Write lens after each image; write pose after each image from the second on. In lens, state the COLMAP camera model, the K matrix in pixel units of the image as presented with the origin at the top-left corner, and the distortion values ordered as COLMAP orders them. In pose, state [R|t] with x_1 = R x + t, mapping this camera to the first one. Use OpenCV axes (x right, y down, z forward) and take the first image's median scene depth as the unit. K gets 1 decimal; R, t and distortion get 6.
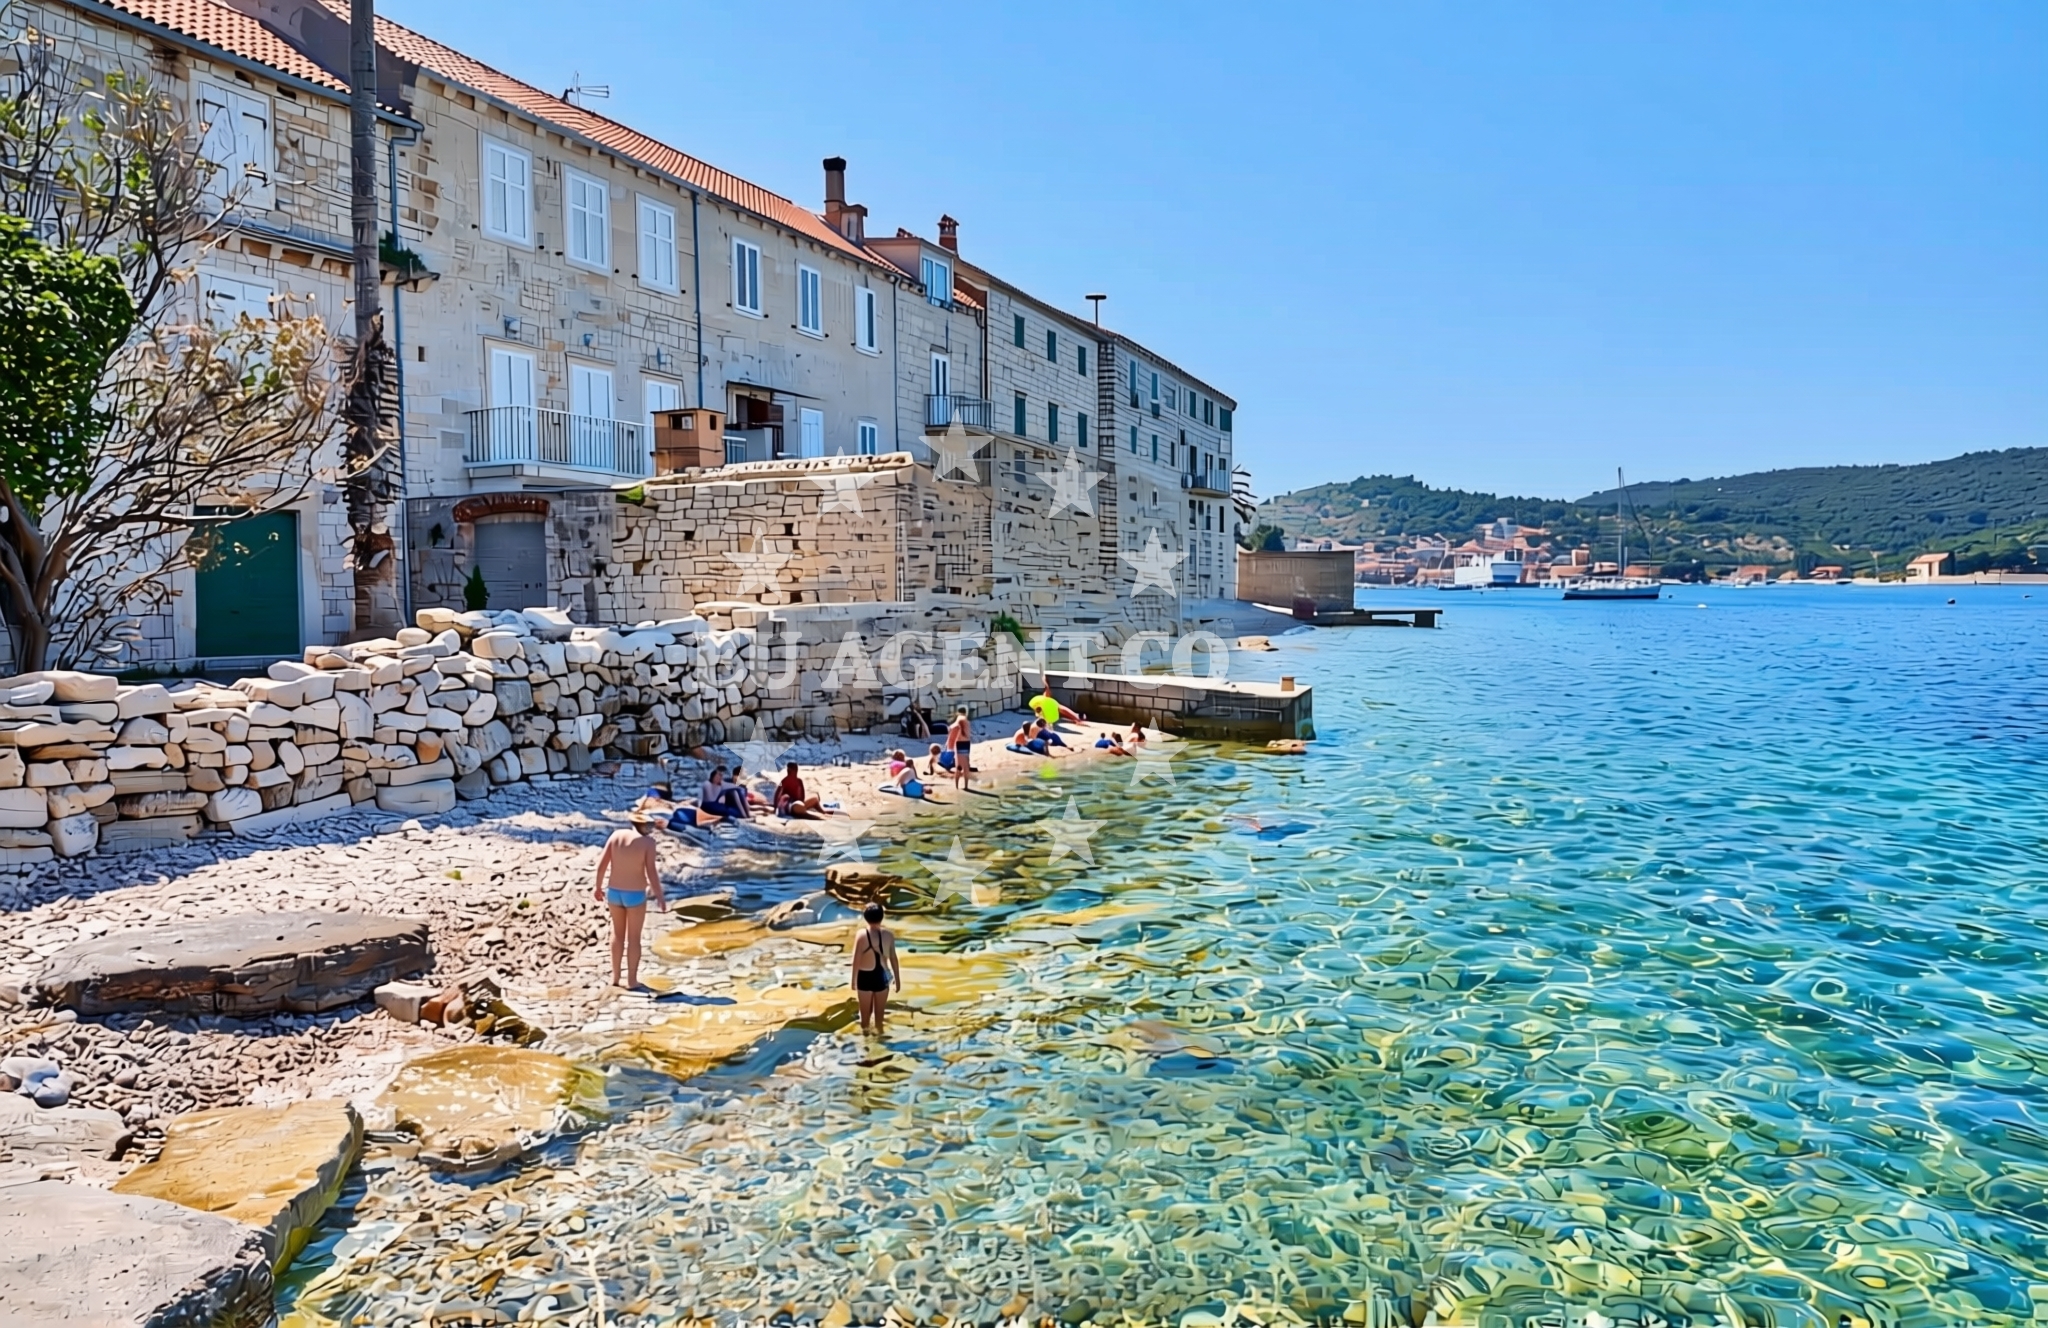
lens RADIAL K [[1480.4, 0, 1024.0], [0, 1480.4, 664.0], [0, 0, 1]] dist [-0.046597, 0.002024]
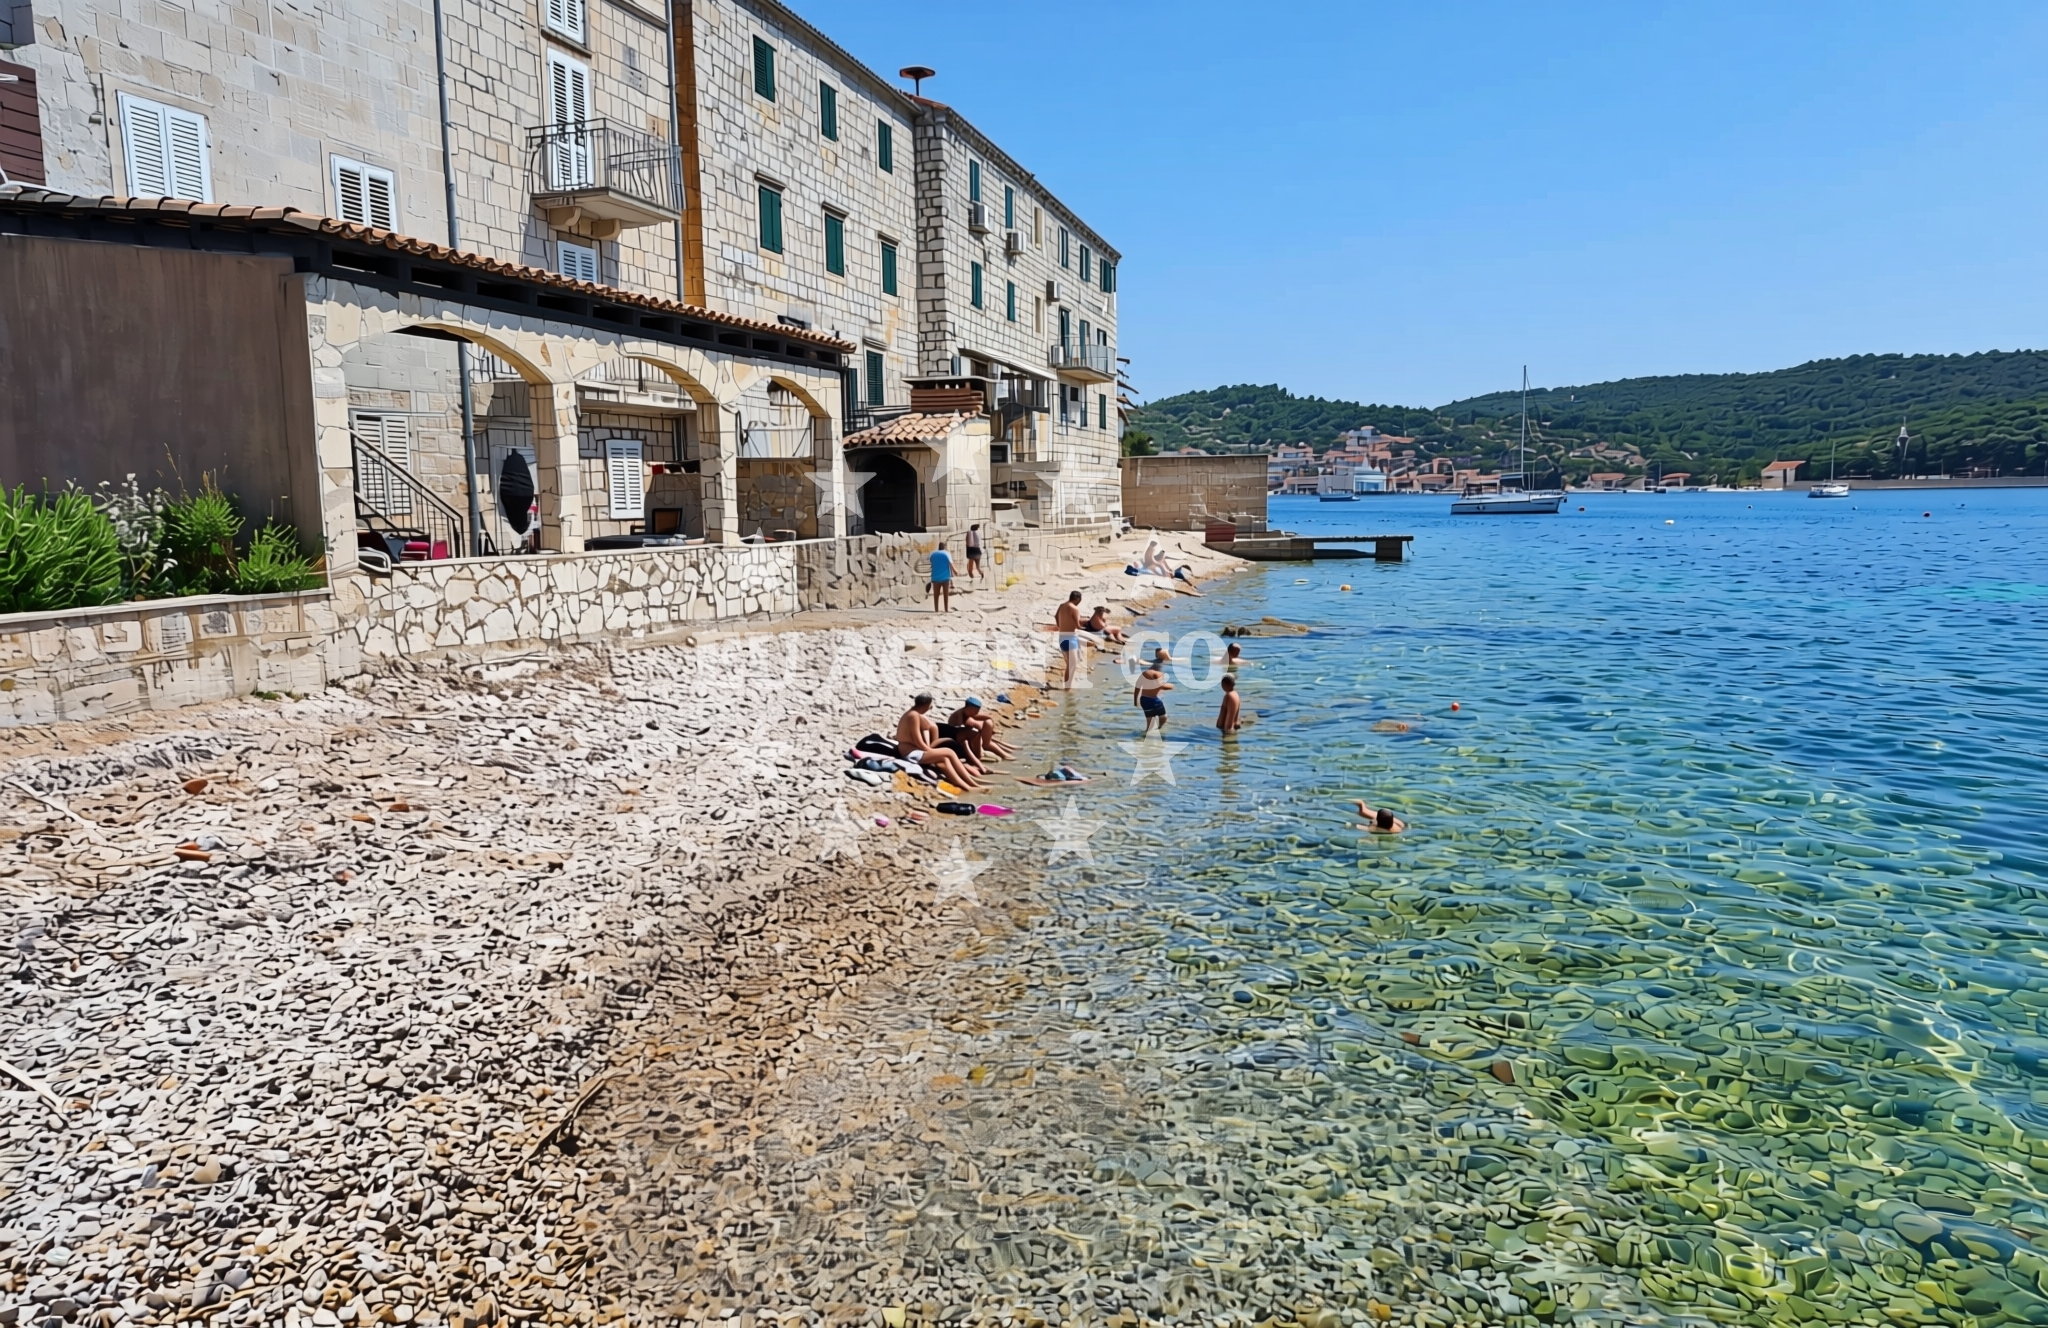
lens RADIAL K [[1480.4, 0, 1024.0], [0, 1480.4, 664.0], [0, 0, 1]] dist [-0.046597, 0.002024]
pose [[0.996070, -0.014335, 0.087397, 0.028784], [0.009004, 0.998091, 0.061096, -0.018190], [-0.088106, -0.060069, 0.994298, 0.270851]]
